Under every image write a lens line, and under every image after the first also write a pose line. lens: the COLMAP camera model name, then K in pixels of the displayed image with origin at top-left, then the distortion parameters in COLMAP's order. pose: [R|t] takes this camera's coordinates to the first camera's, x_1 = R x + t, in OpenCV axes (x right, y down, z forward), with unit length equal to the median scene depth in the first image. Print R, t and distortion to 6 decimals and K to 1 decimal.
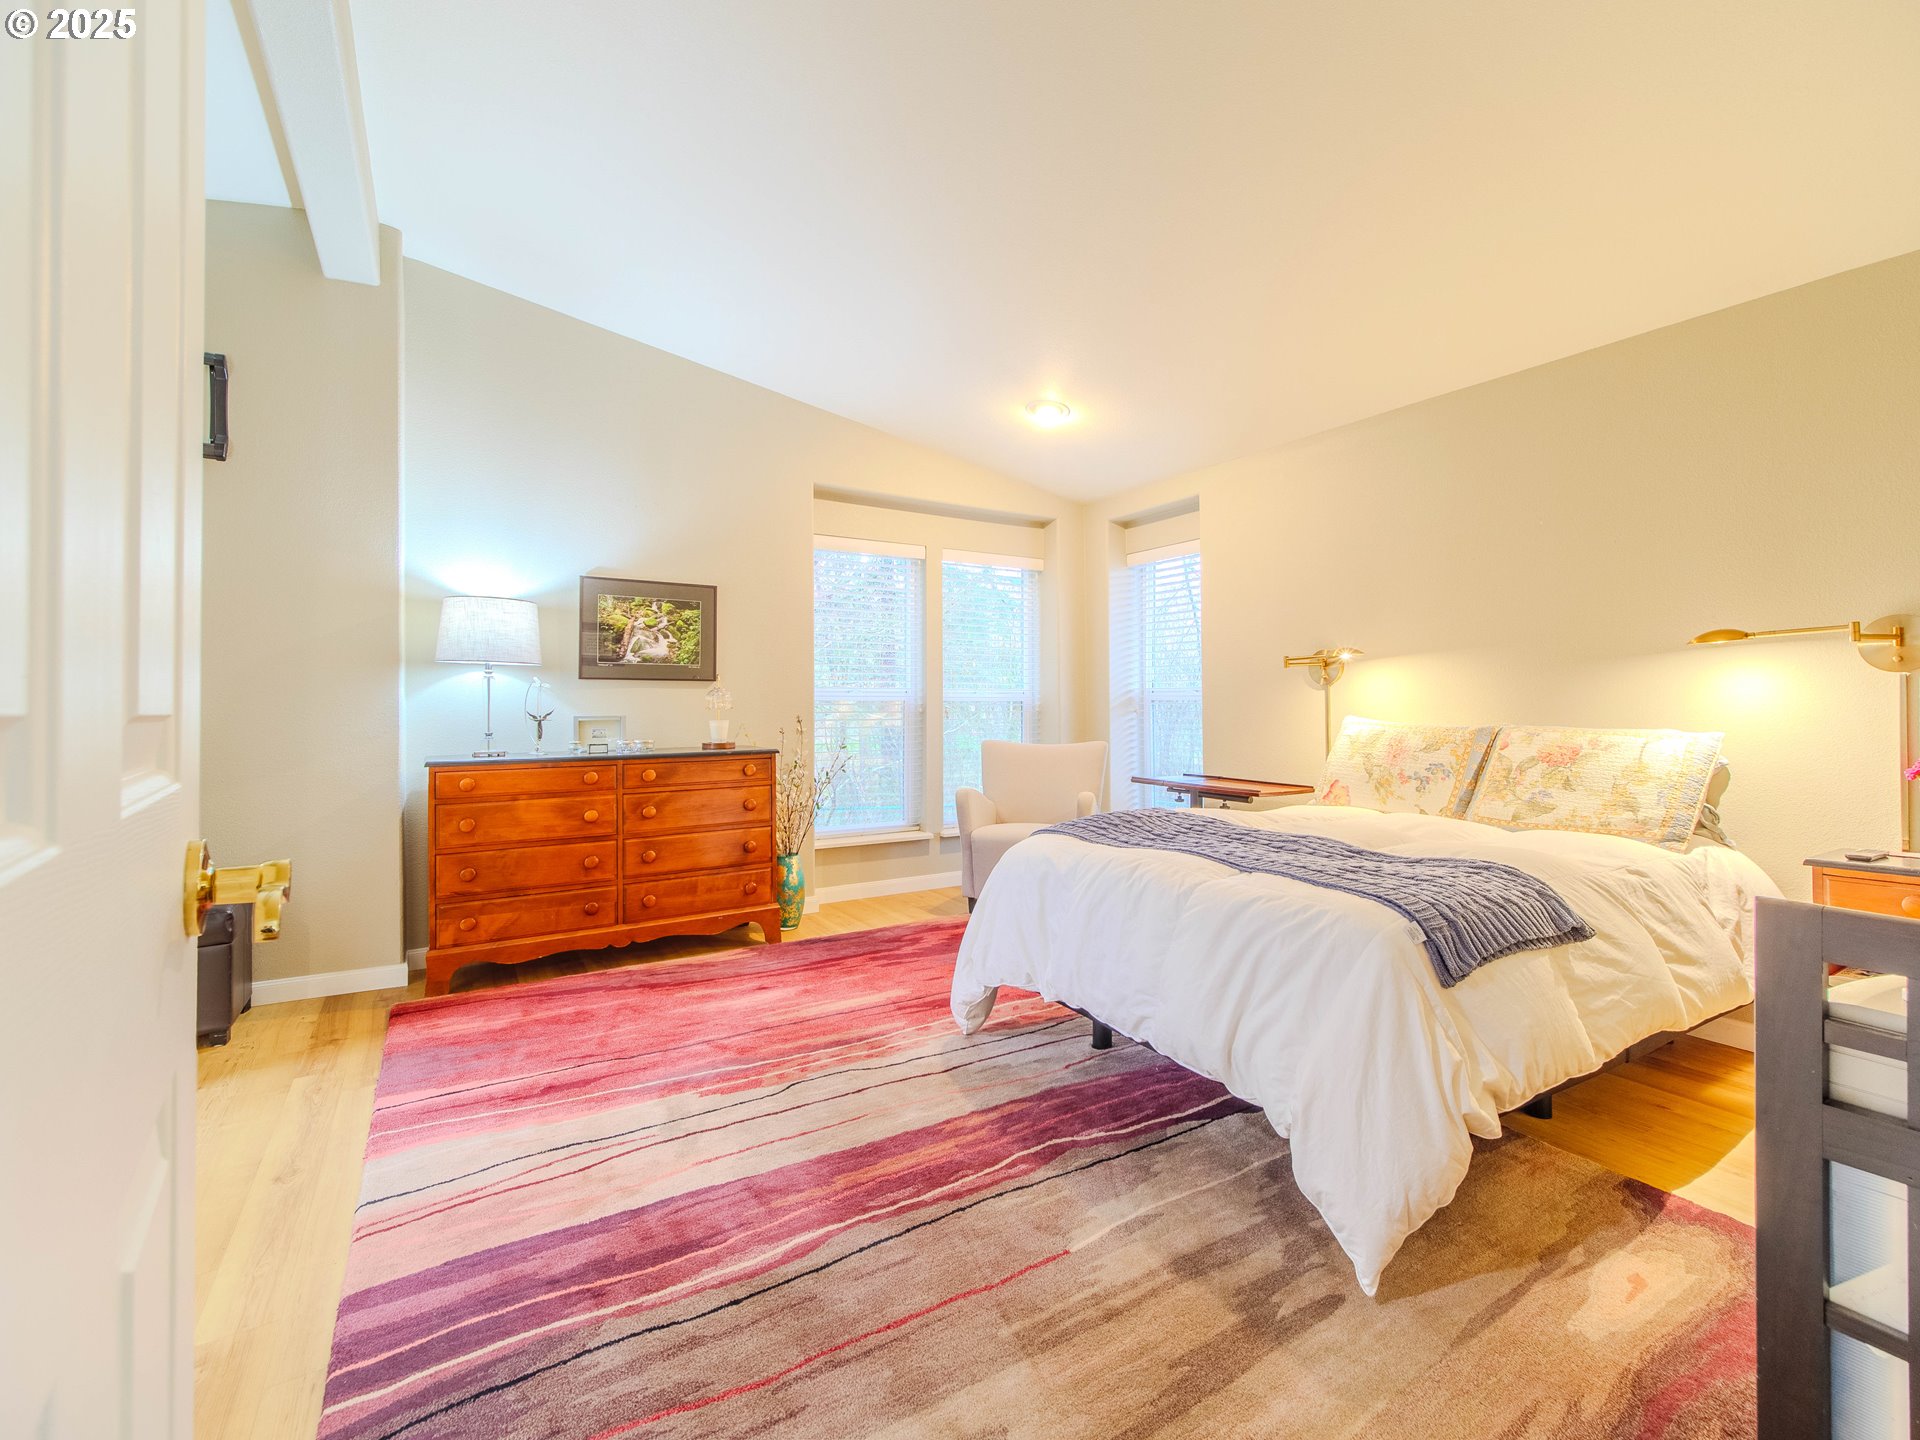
lens RADIAL K [[866.3, 0, 961.7], [0, 866.3, 700.1], [0, 0, 1]] dist [-0.001513, -0.000168]
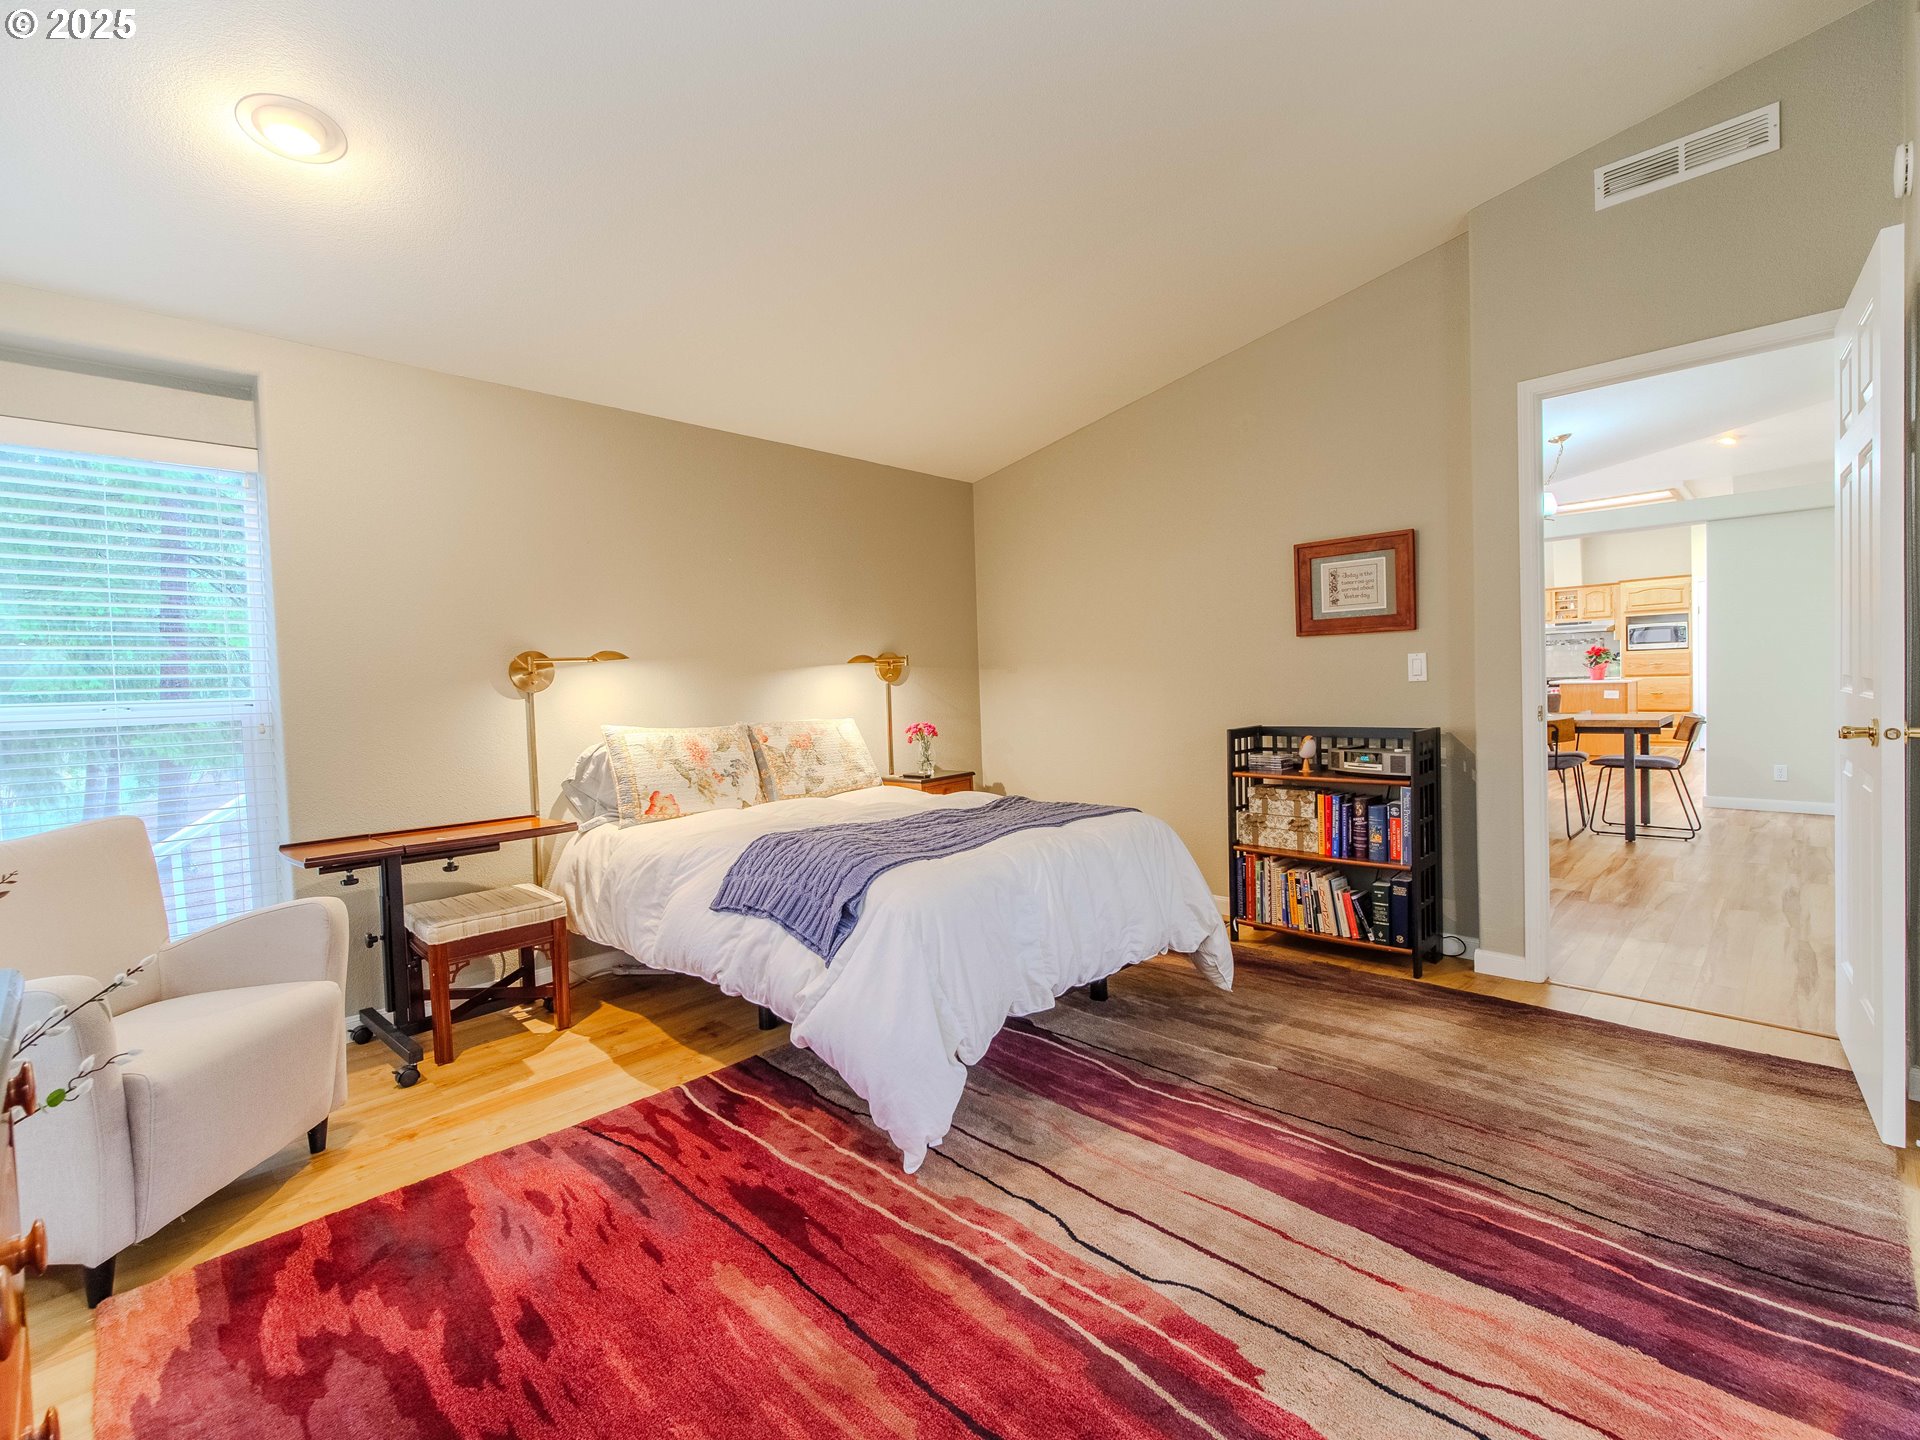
lens RADIAL K [[866.3, 0, 952.4], [0, 866.3, 722.4], [0, 0, 1]] dist [-0.001513, -0.000168]
pose [[-0.240838, -0.033654, 0.969982, -0.585340], [0.035386, 0.998430, 0.043427, -0.012864], [-0.969920, 0.044783, -0.239269, 0.960774]]
